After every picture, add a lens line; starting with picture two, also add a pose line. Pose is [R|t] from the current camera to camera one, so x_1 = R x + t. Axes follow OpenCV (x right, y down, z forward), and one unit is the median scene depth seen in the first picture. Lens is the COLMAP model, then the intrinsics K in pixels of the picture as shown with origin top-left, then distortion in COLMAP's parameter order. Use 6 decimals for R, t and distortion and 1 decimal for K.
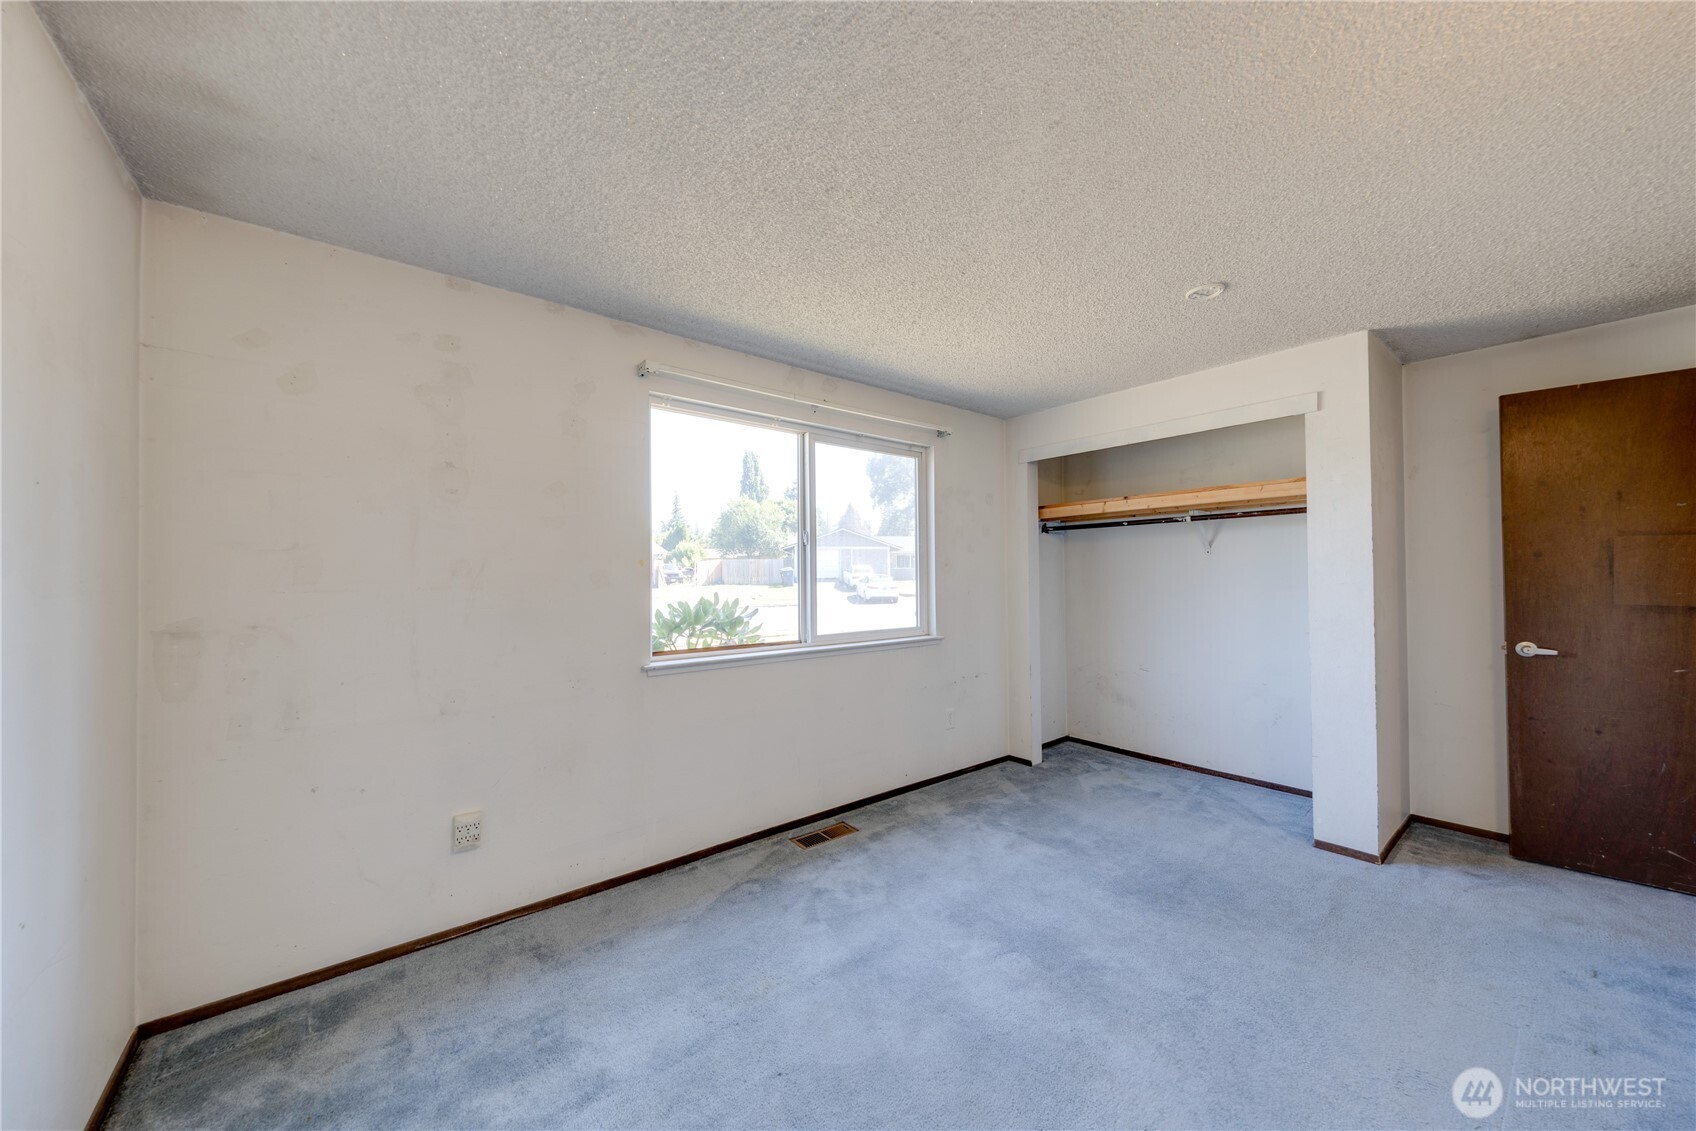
lens RADIAL K [[608.4, 0, 852.3], [0, 608.4, 569.3], [0, 0, 1]] dist [-0.000066, 0.000121]
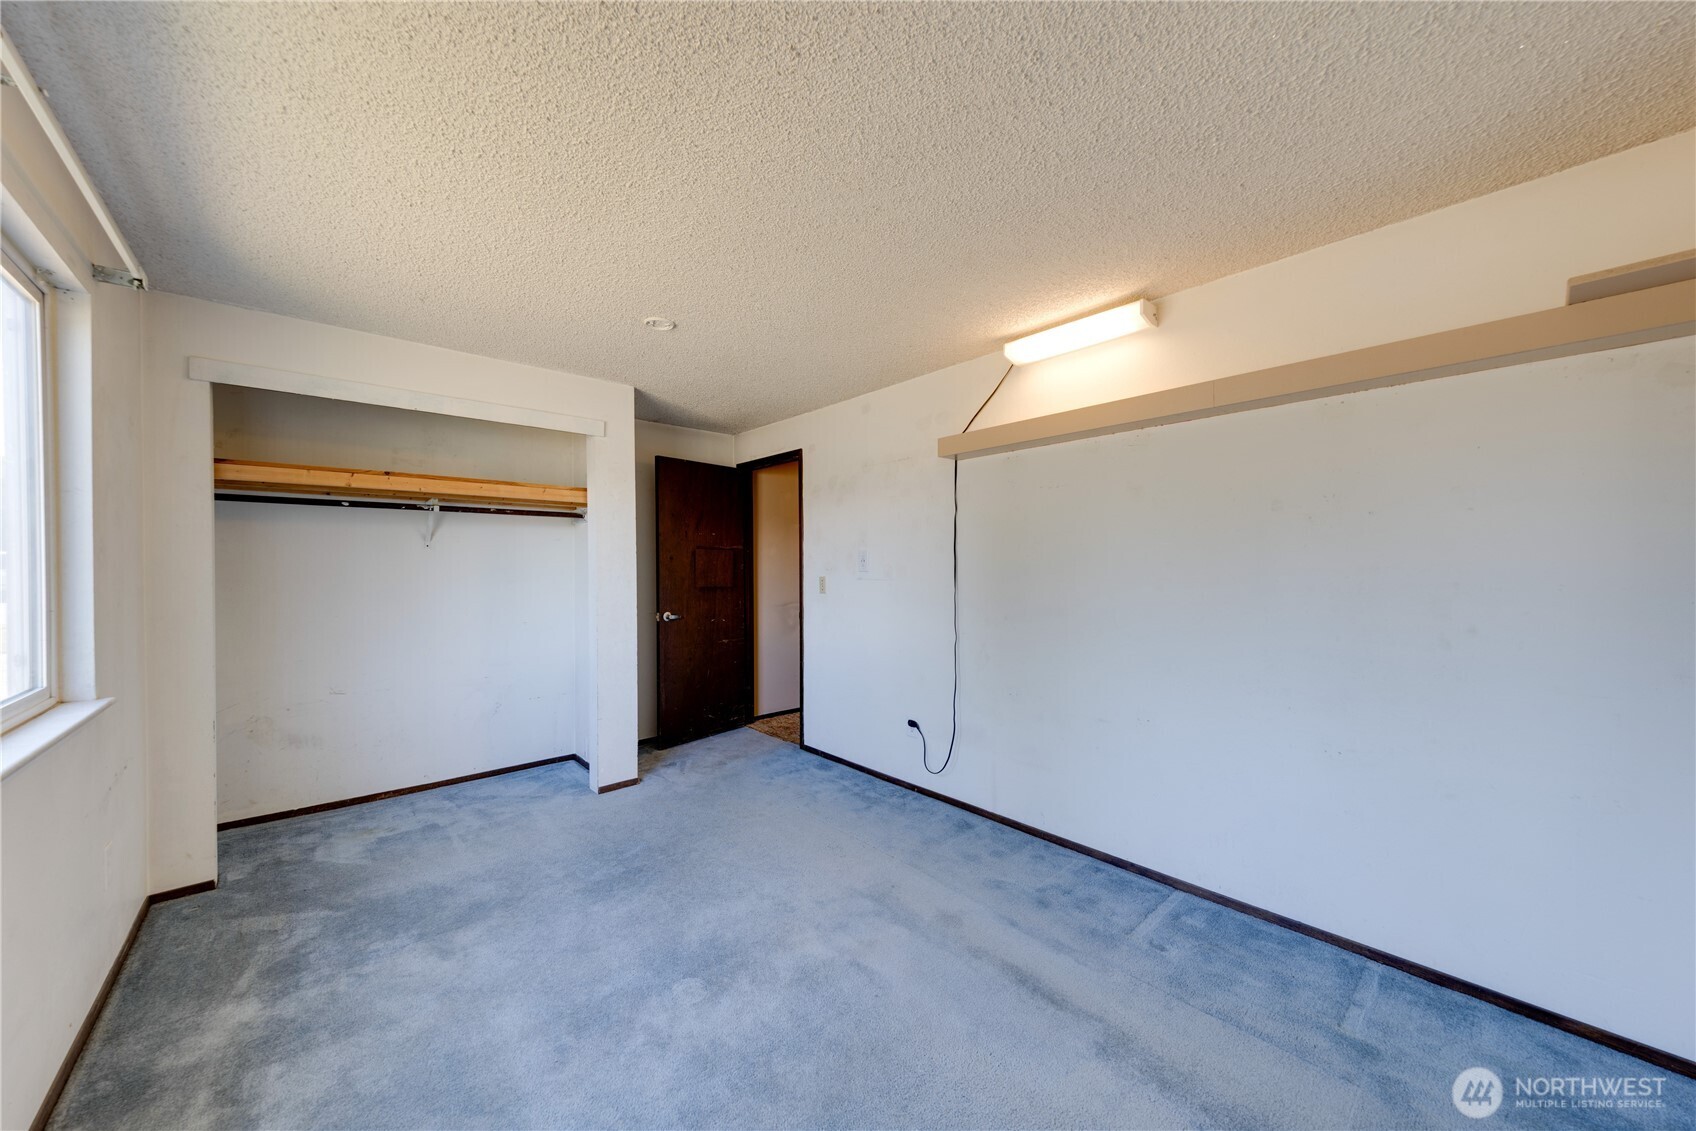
lens RADIAL K [[586.5, 0, 839.3], [0, 586.5, 568.9], [0, 0, 1]] dist [0.023053, -0.007613]
pose [[-0.026377, 0.006520, 0.999631, -0.377350], [-0.004306, 0.999969, -0.006636, 0.010988], [-0.999643, -0.004479, -0.026348, 0.479986]]
